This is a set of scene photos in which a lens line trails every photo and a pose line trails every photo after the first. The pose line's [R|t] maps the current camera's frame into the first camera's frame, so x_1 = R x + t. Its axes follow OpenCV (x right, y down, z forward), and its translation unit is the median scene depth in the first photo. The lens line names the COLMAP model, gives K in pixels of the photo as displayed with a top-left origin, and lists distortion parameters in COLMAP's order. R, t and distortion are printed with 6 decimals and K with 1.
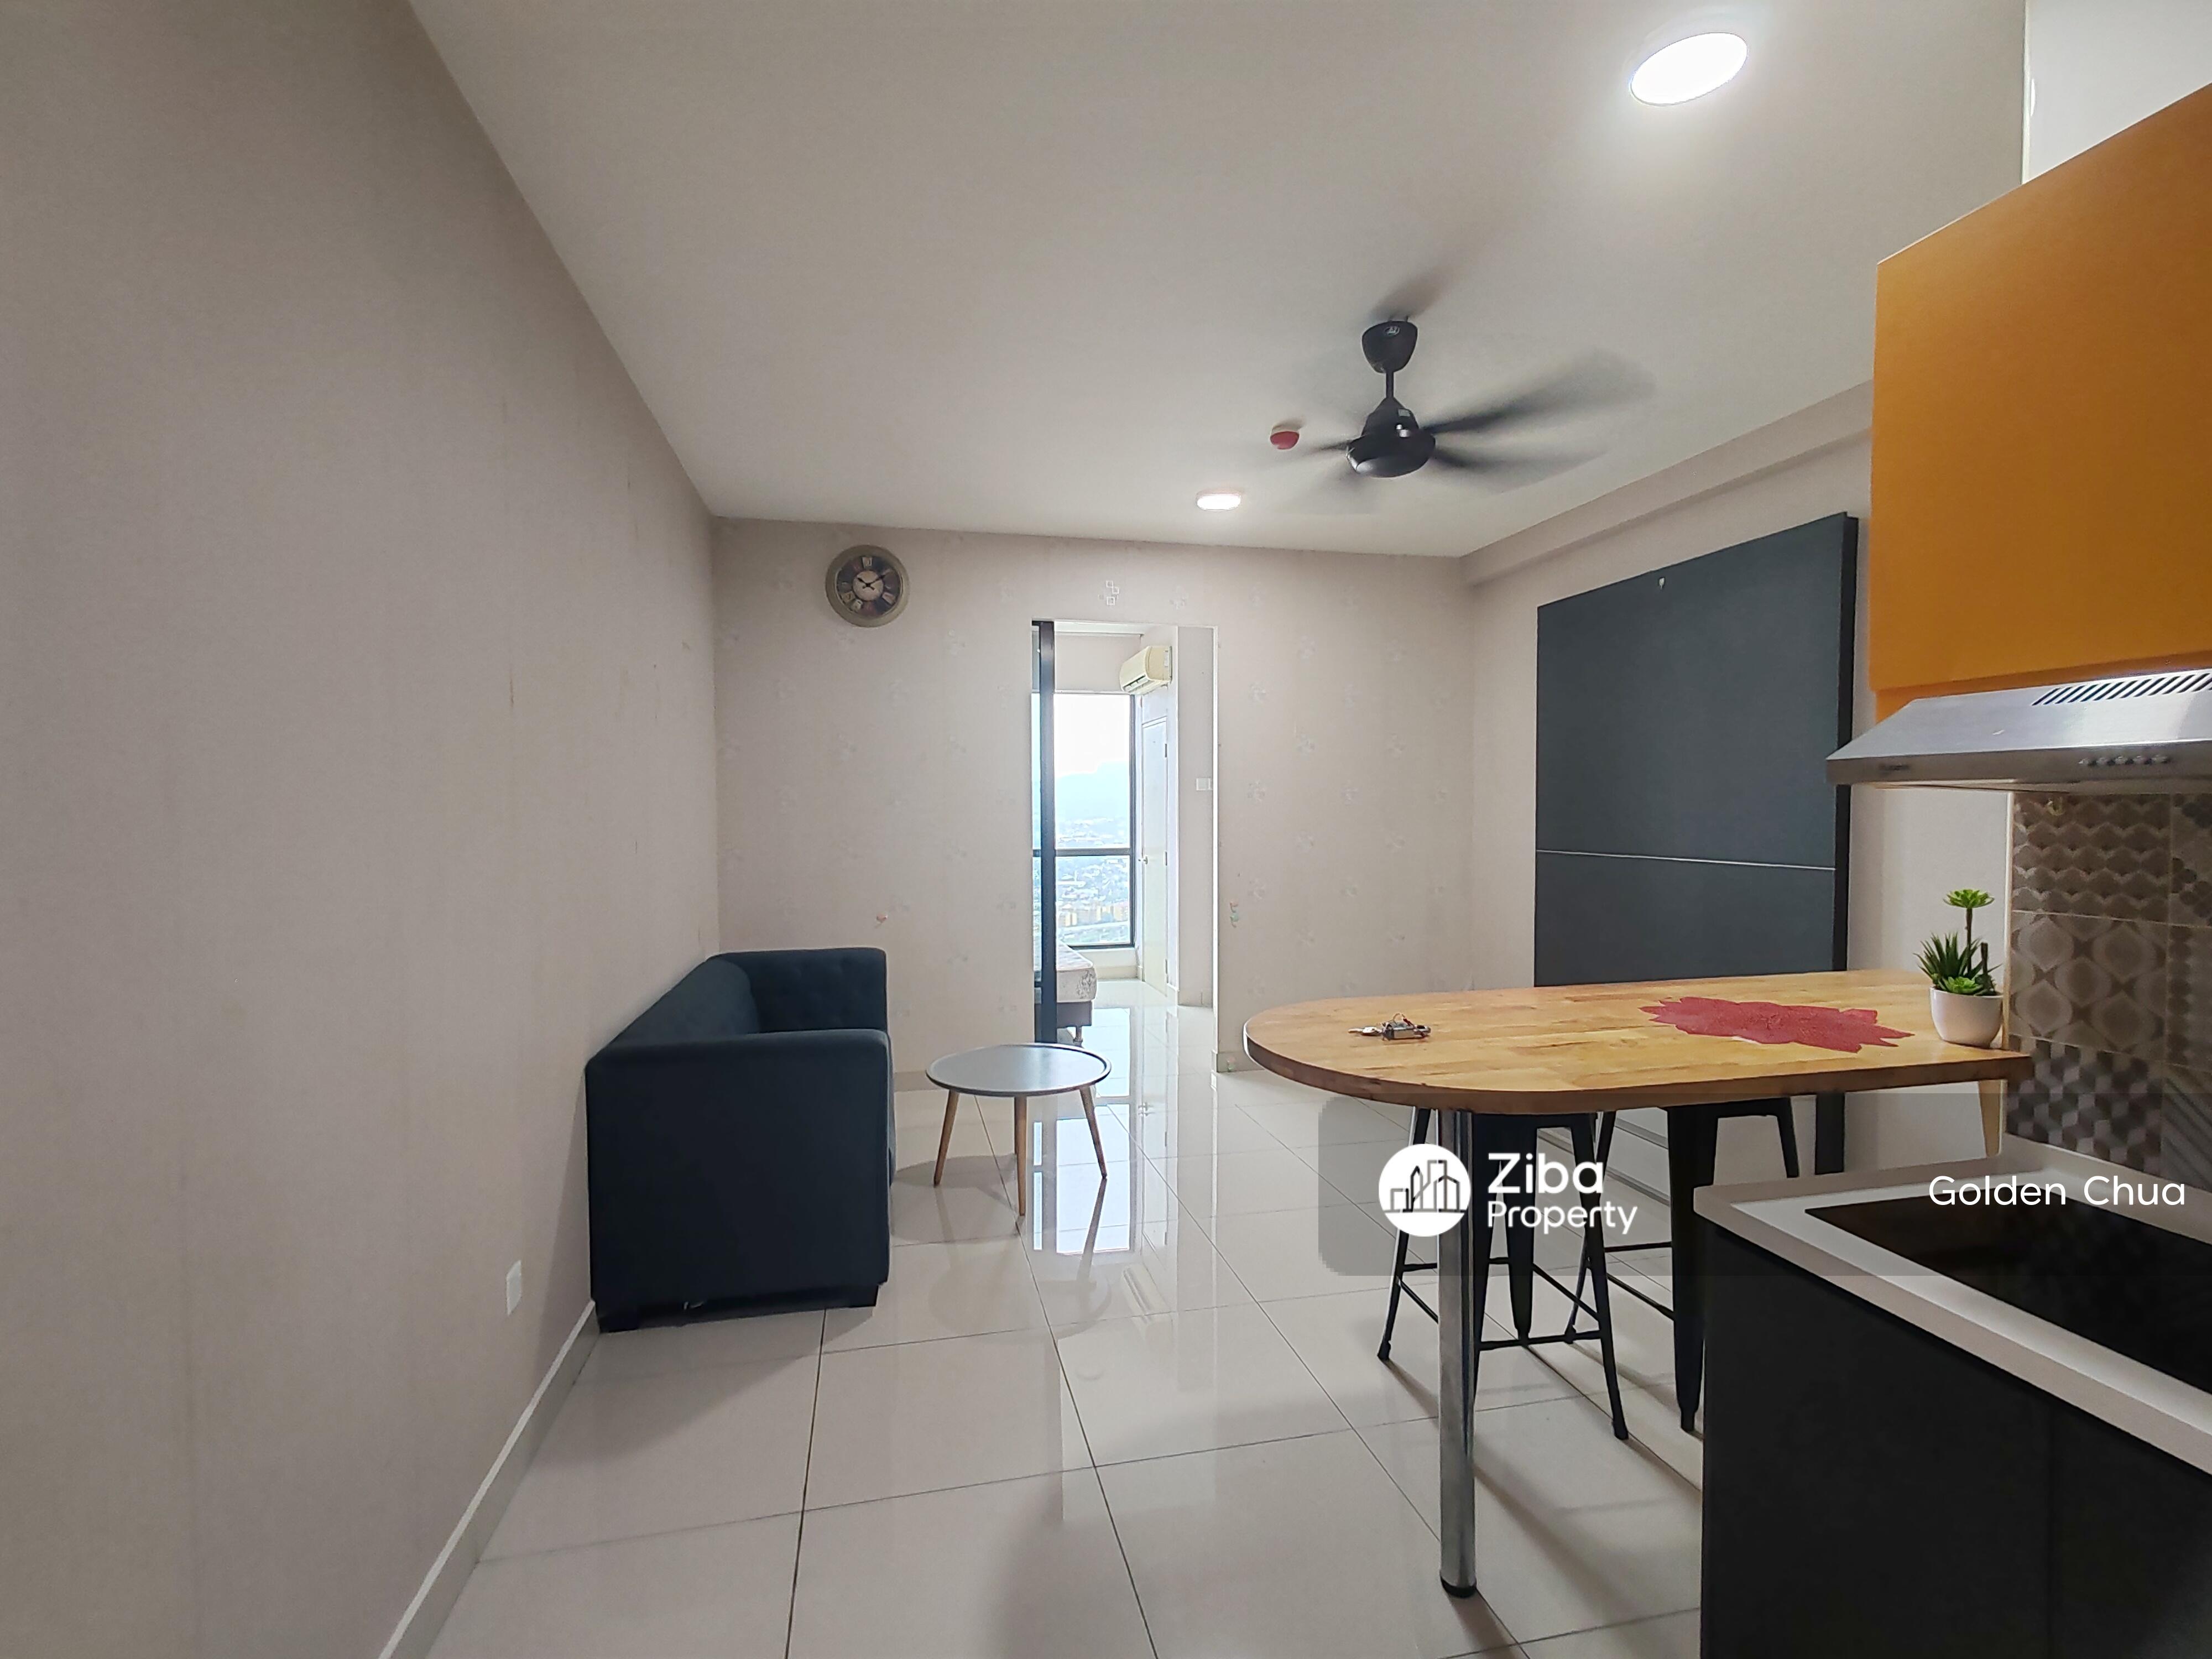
lens RADIAL K [[1004.5, 0, 1100.1], [0, 1004.5, 838.9], [0, 0, 1]] dist [-0.000890, 0.003233]
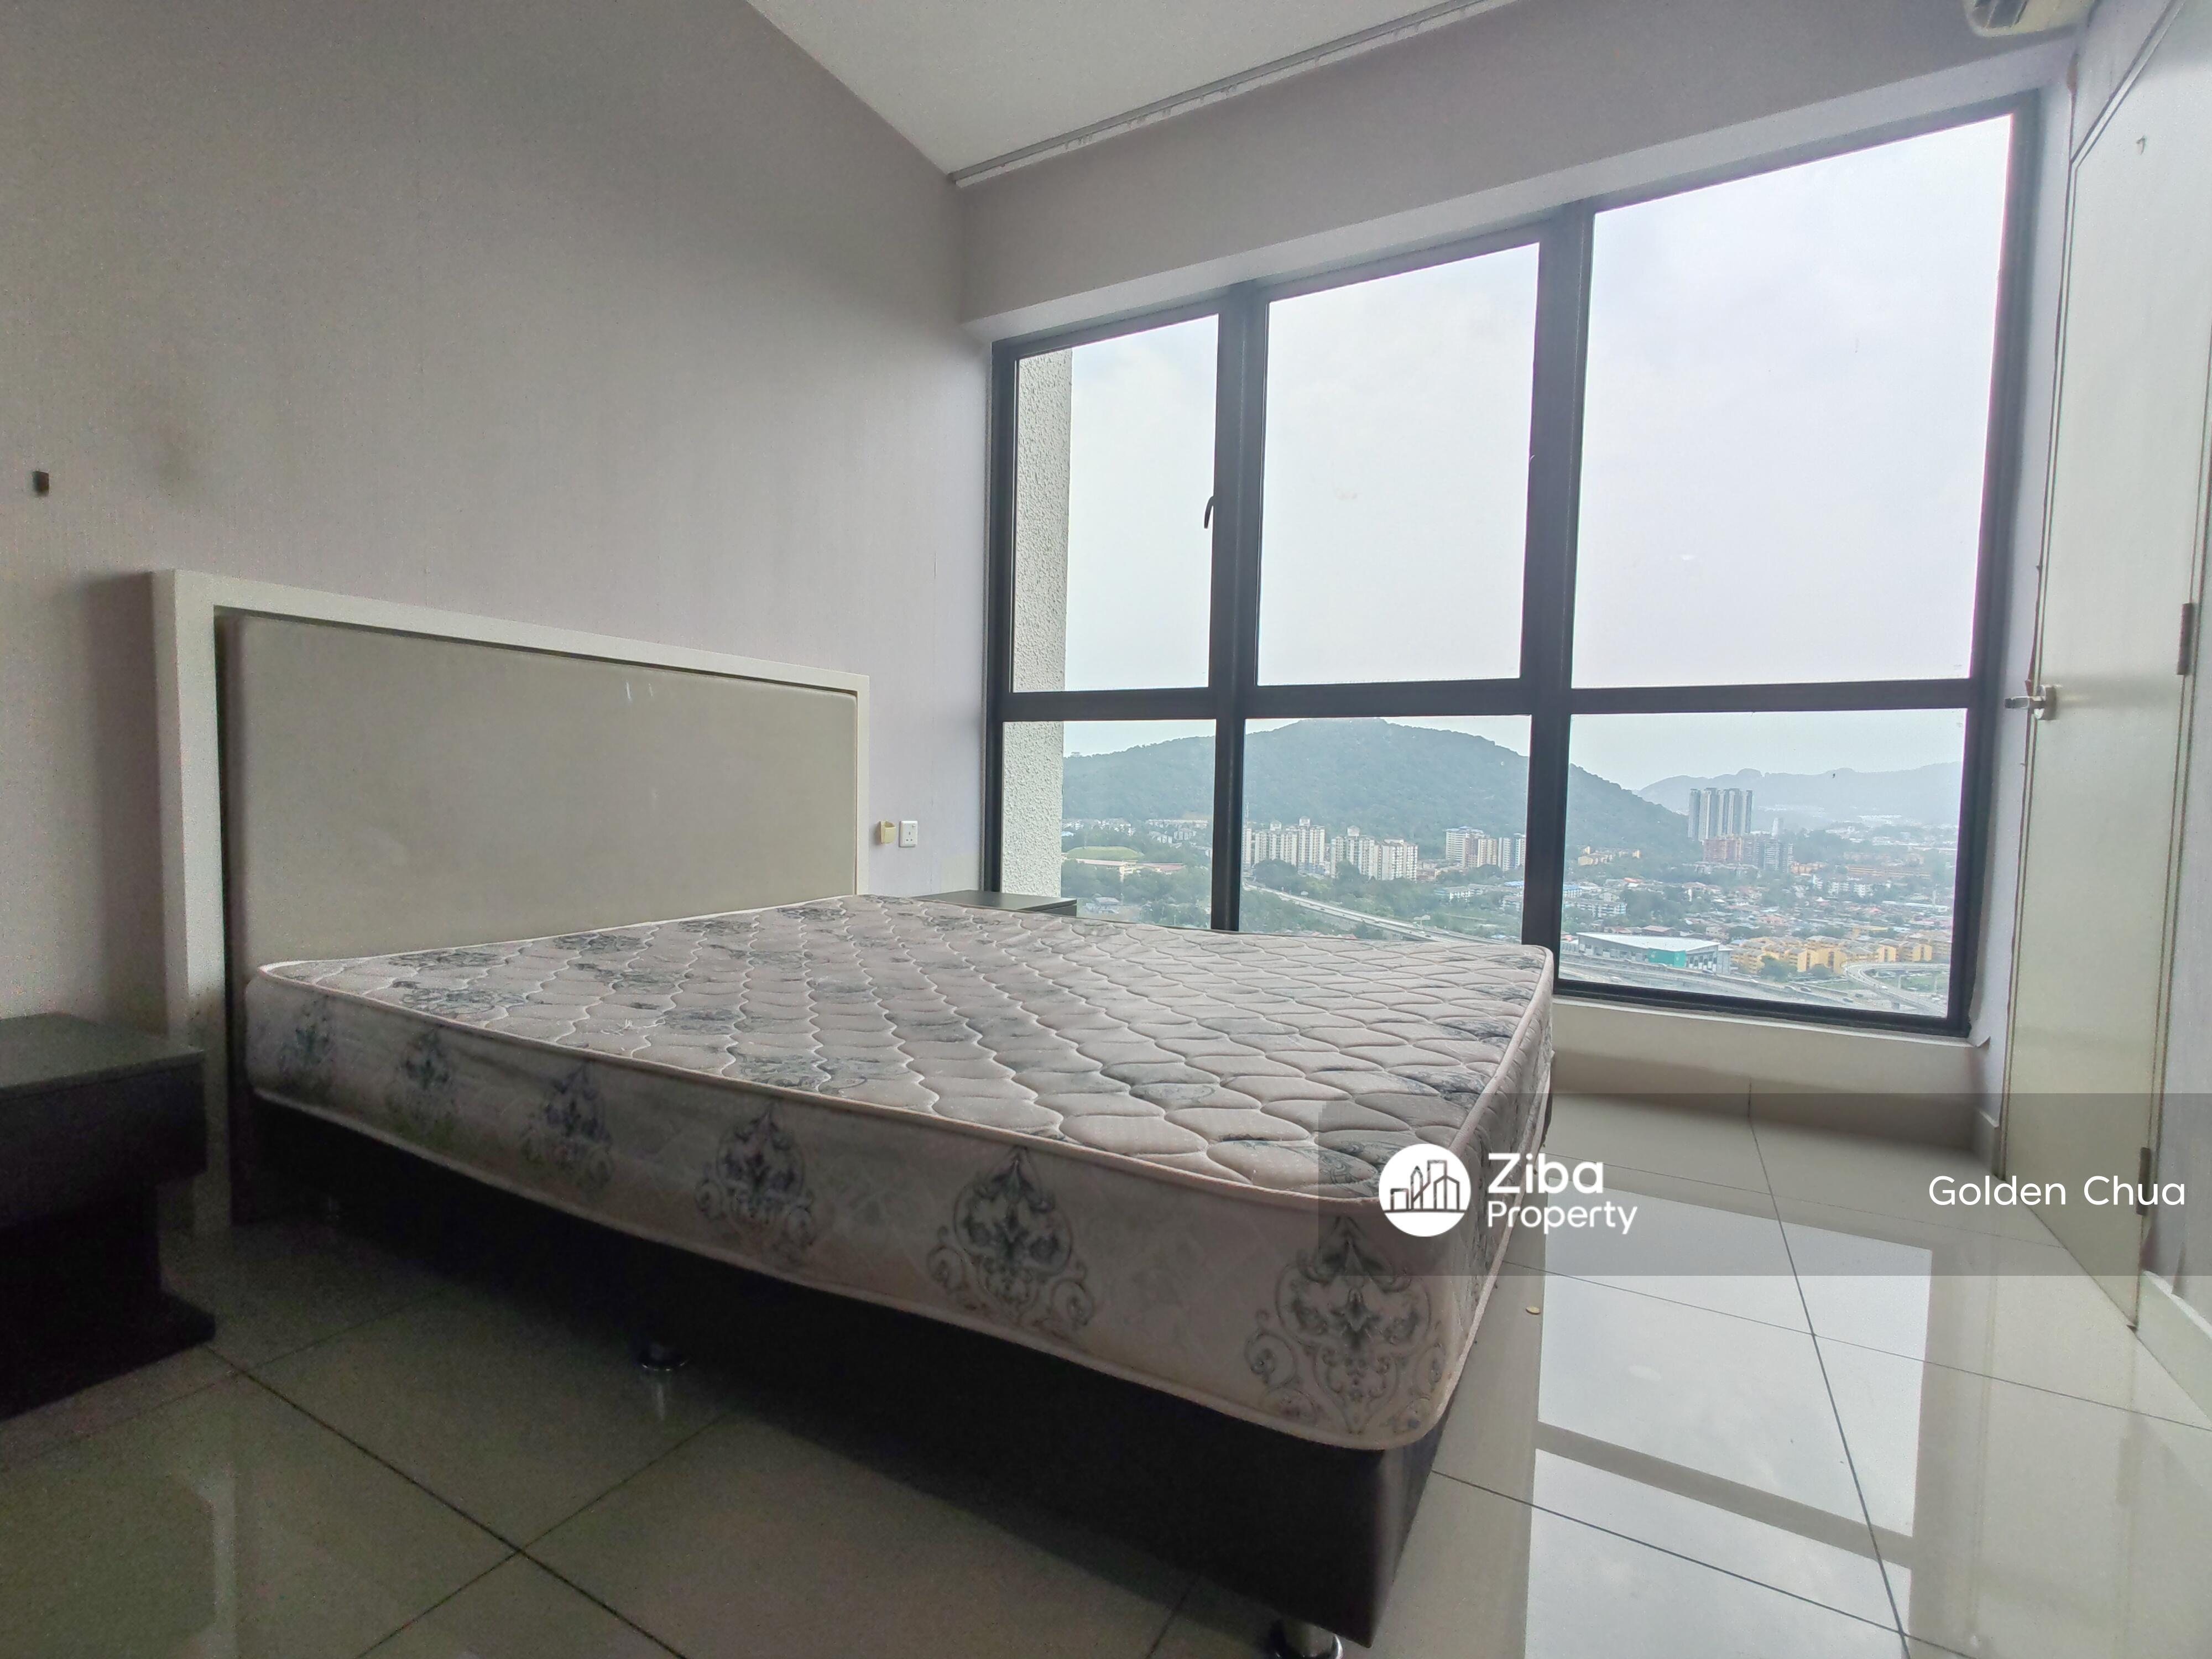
lens RADIAL K [[1008.4, 0, 1100.8], [0, 1008.4, 842.1], [0, 0, 1]] dist [-0.001816, 0.006570]
pose [[0.753223, 0.058983, -0.655115, 0.060898], [-0.048634, 0.998239, 0.033960, 0.101334], [0.655965, 0.006281, 0.754765, 1.144854]]
